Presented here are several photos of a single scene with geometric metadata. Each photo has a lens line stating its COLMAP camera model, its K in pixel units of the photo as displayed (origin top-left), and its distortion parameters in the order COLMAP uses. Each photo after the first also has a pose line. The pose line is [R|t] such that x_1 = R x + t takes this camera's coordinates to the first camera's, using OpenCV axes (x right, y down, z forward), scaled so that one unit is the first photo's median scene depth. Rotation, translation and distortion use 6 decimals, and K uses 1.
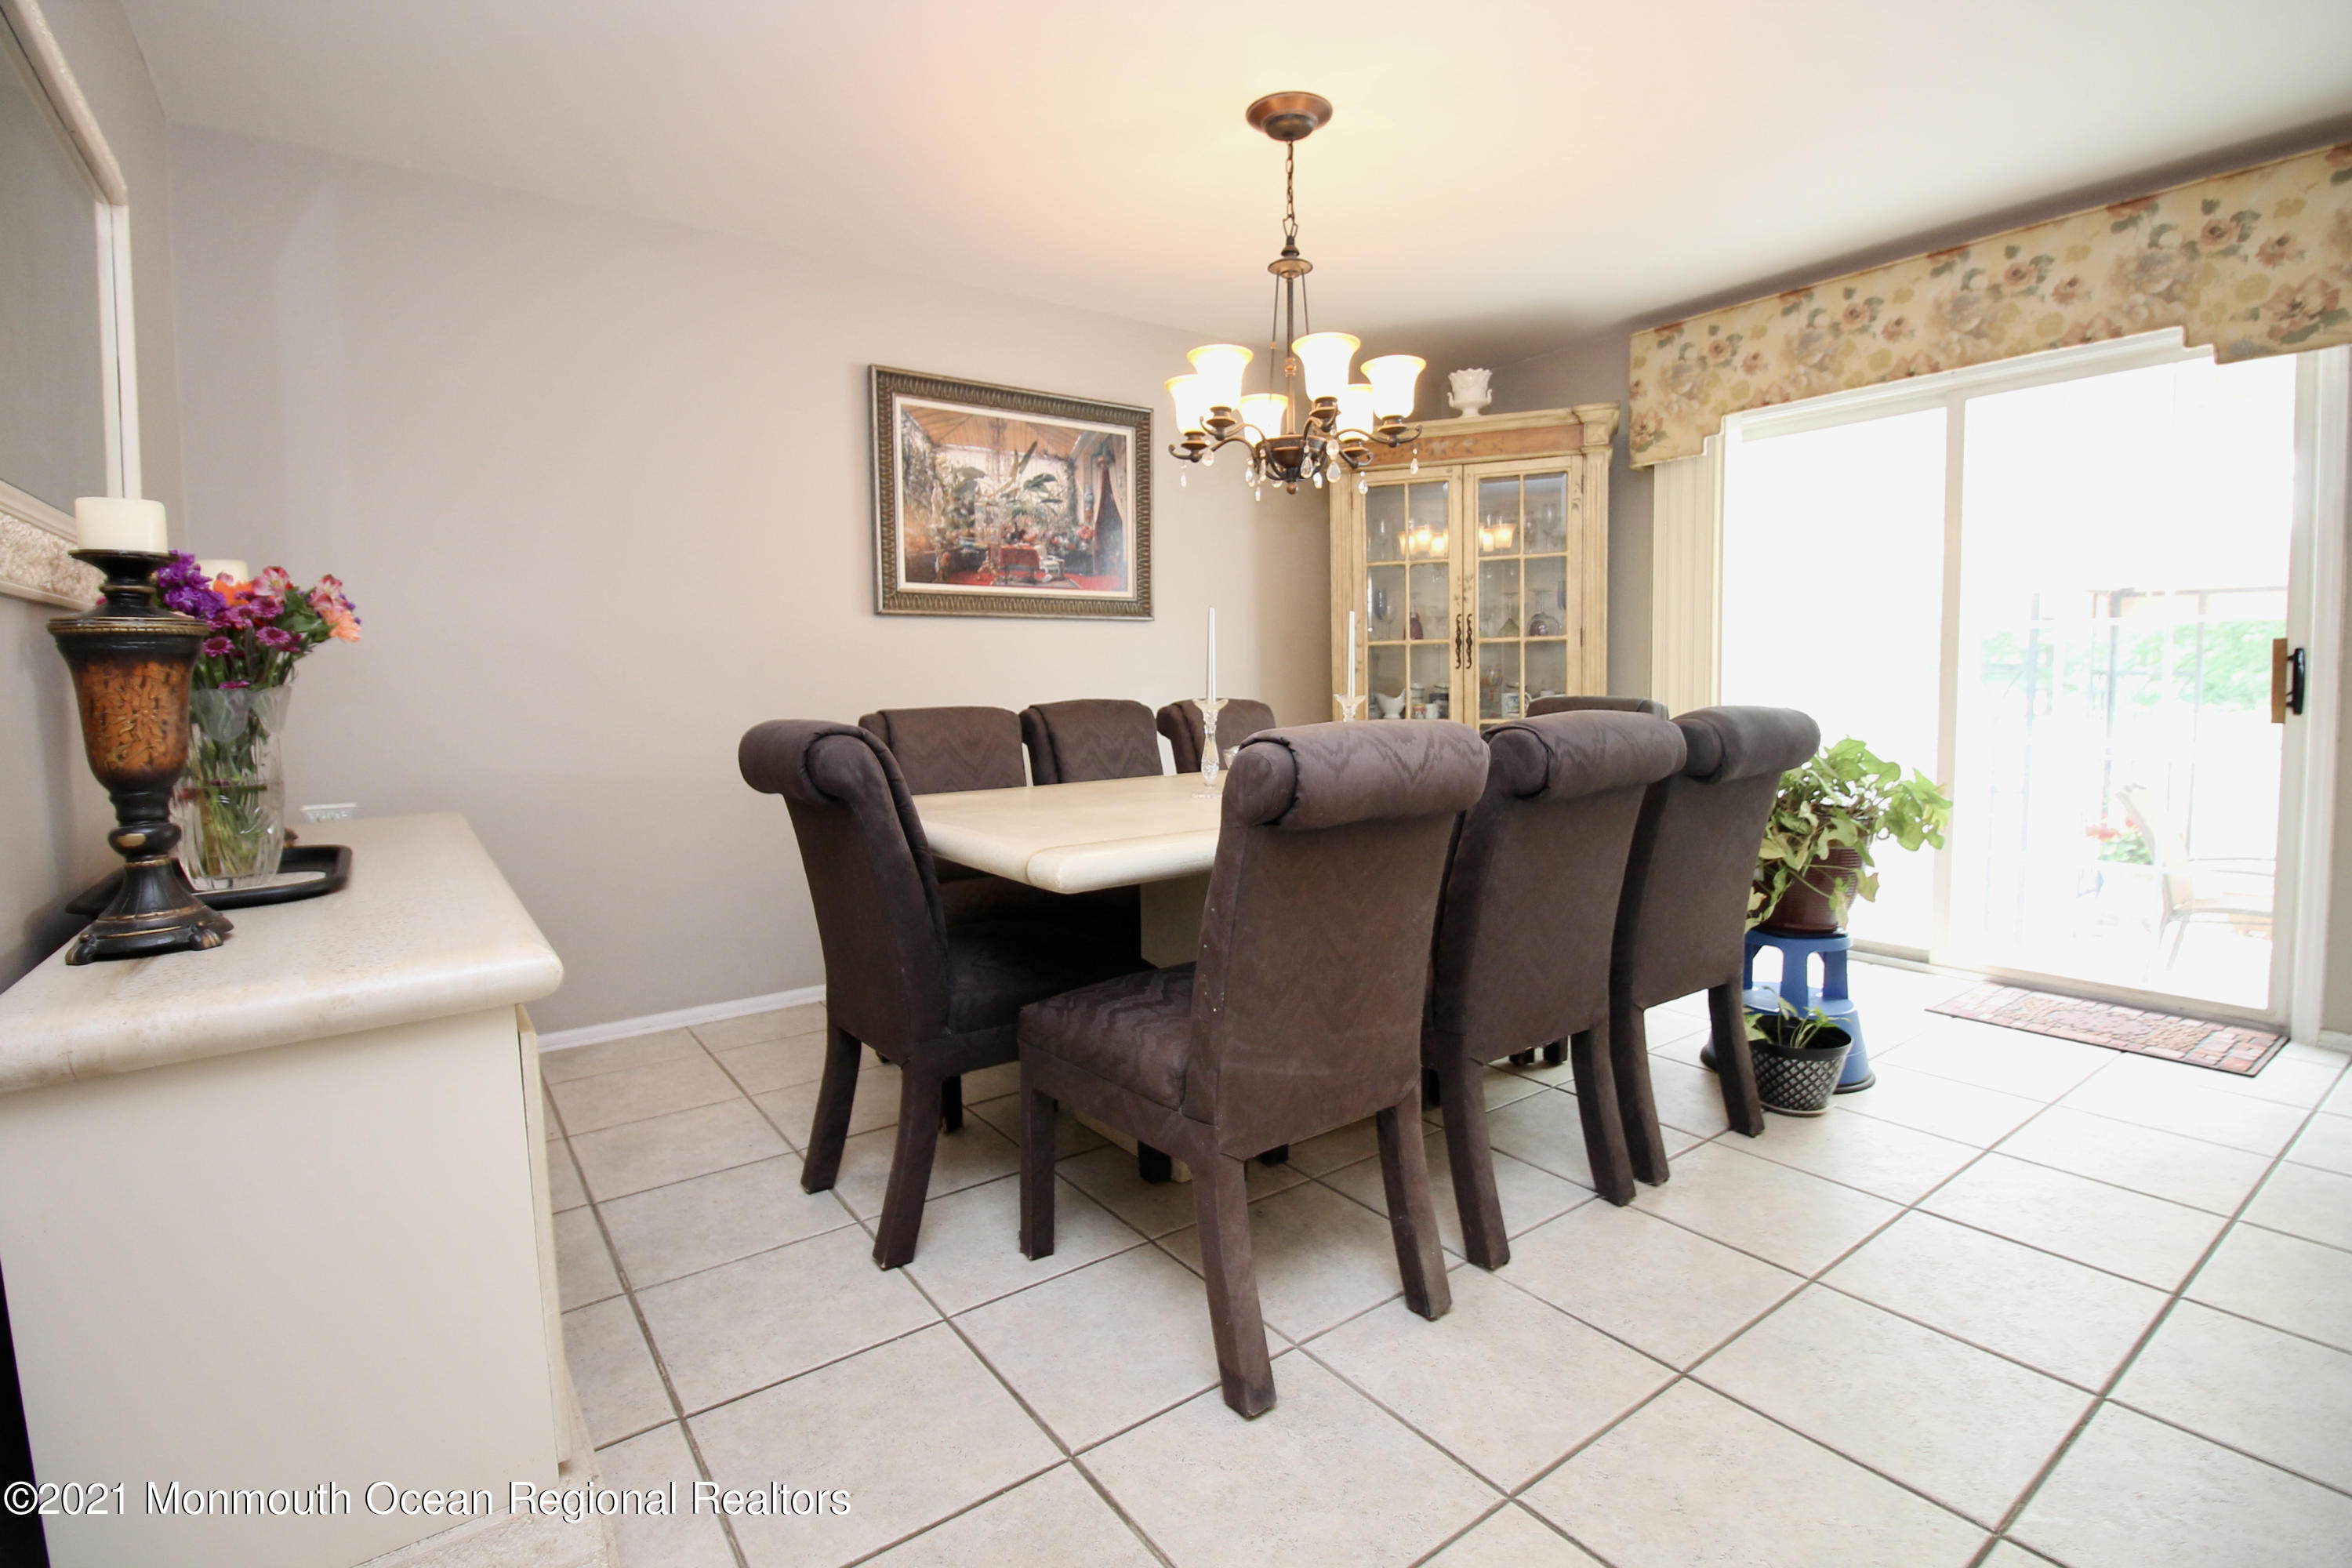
lens RADIAL K [[1117.8, 0, 1185.8], [0, 1117.8, 764.6], [0, 0, 1]] dist [-0.016658, -0.003988]
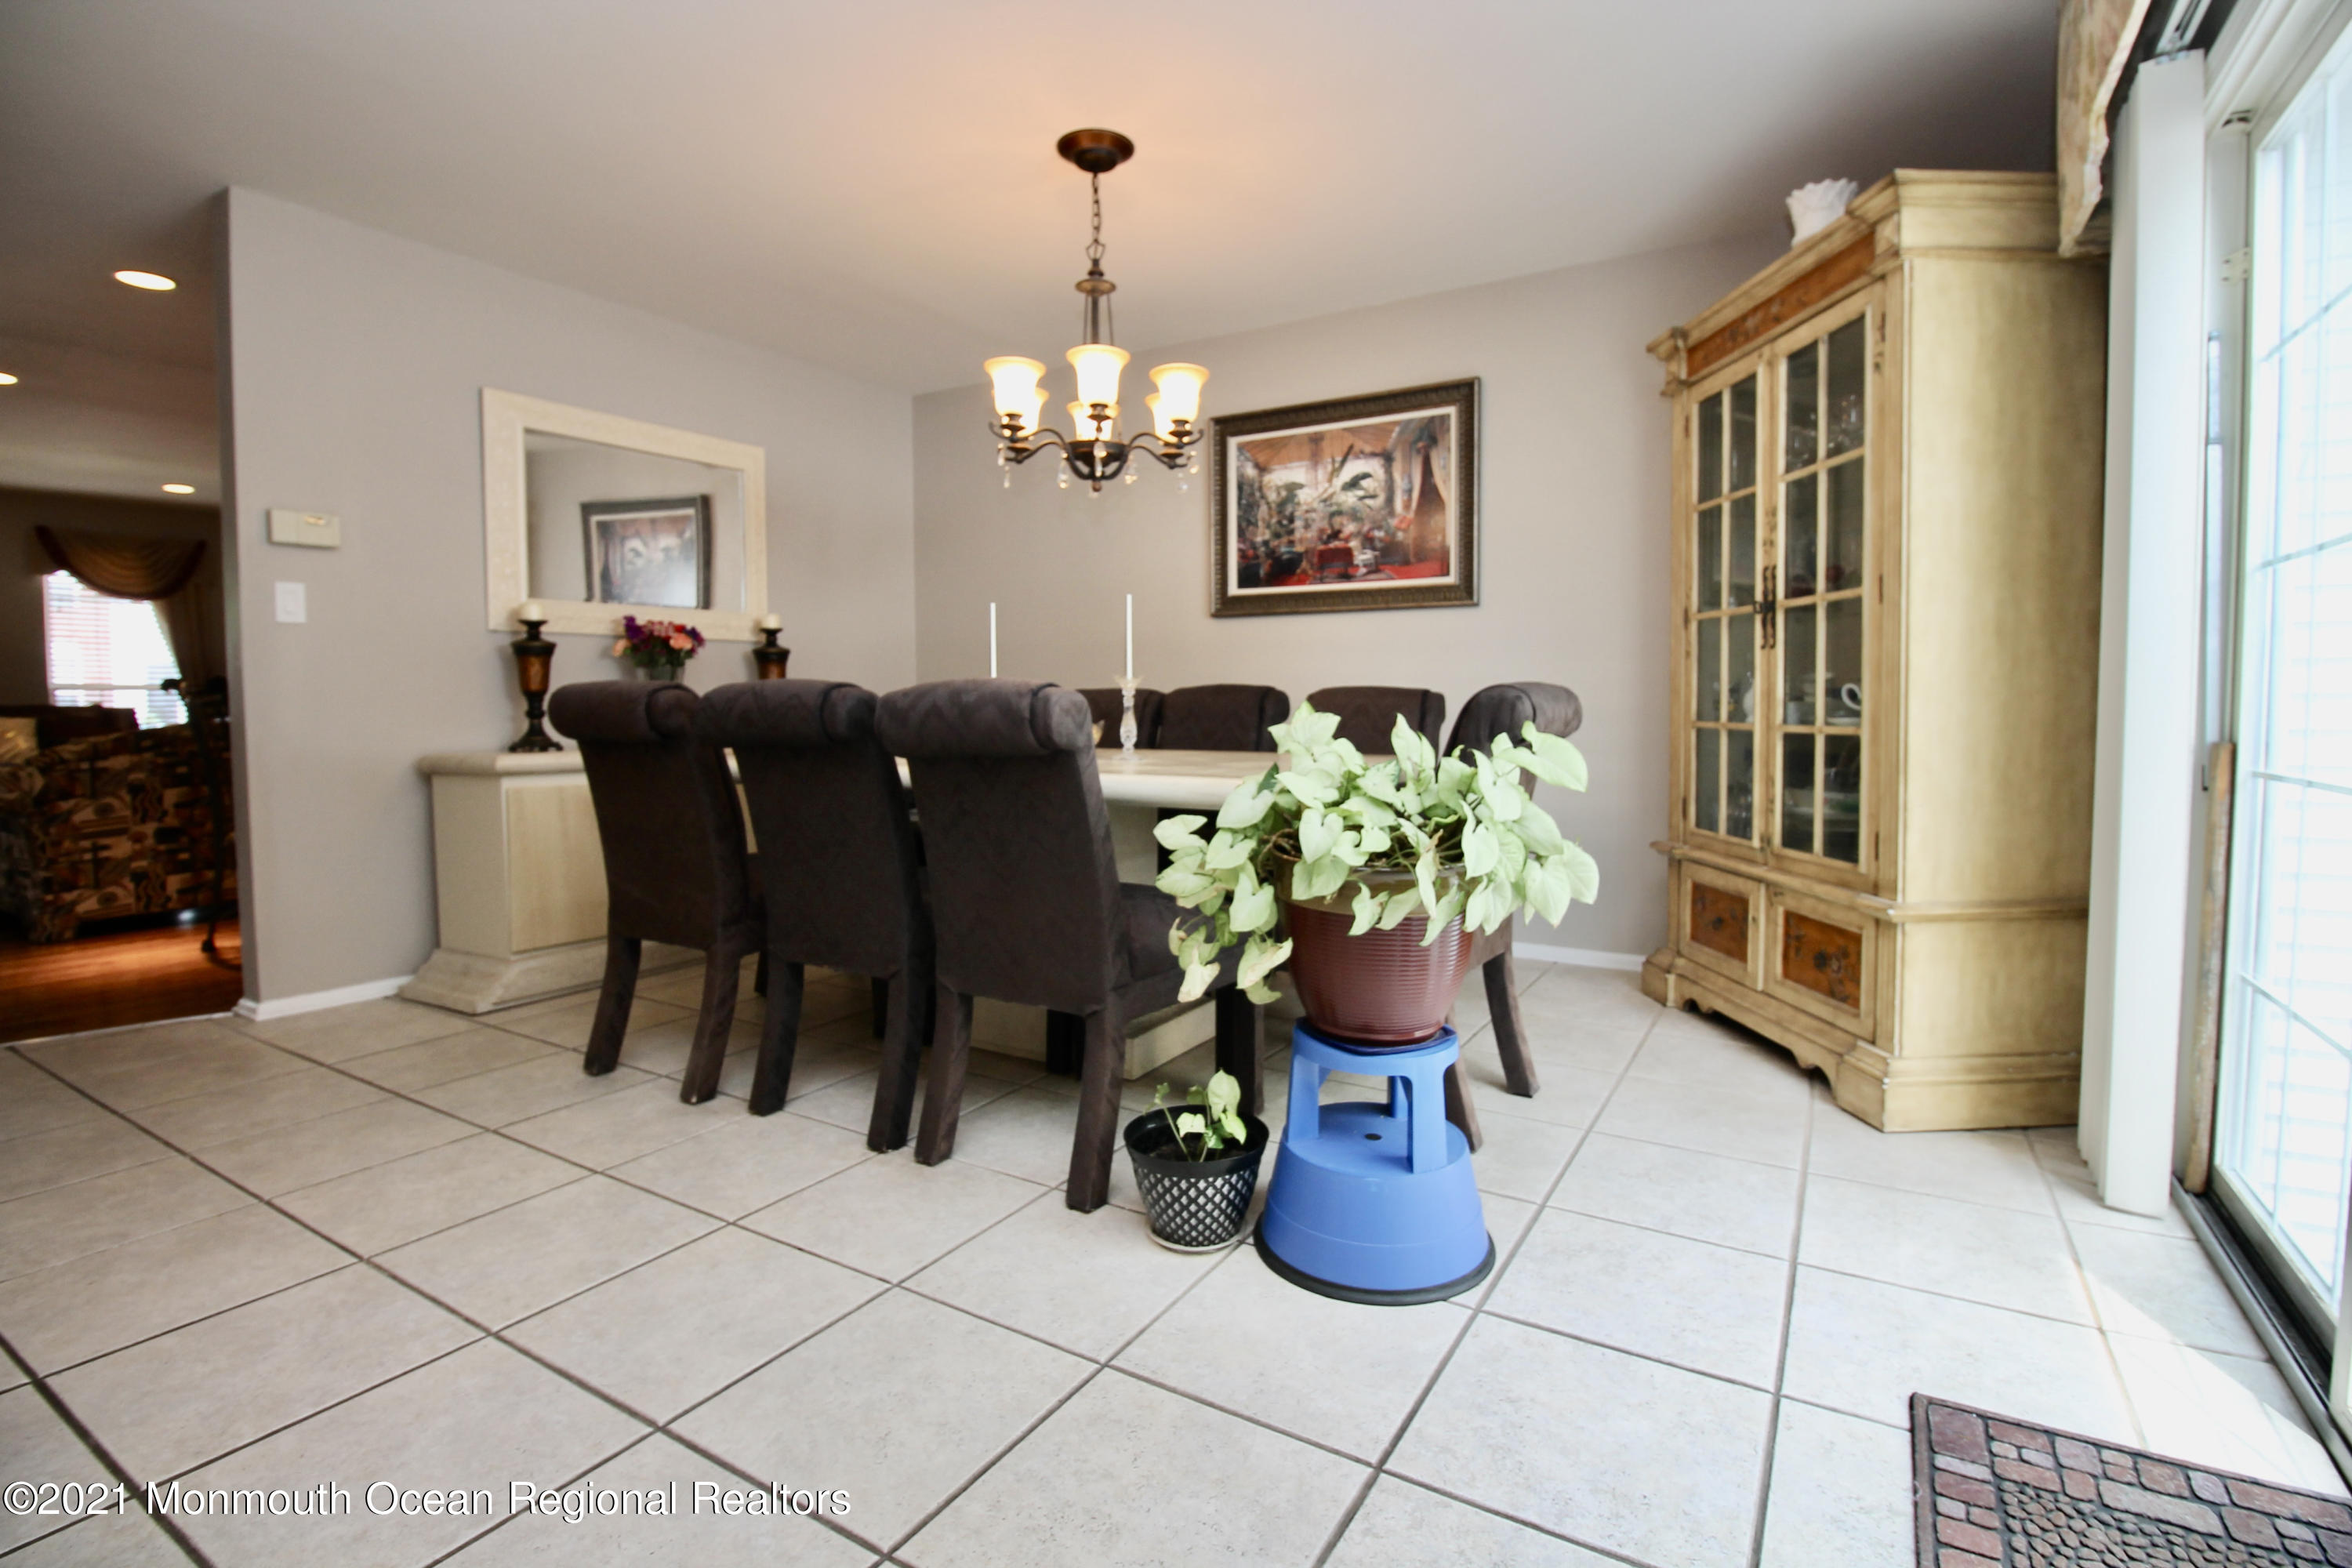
lens RADIAL K [[1117.8, 0, 1182.0], [0, 1117.8, 766.7], [0, 0, 1]] dist [-0.016658, -0.003988]
pose [[0.359493, 0.073093, -0.930281, 0.815933], [-0.078044, 0.995790, 0.048081, -0.023380], [0.929879, 0.055318, 0.363684, 0.483247]]
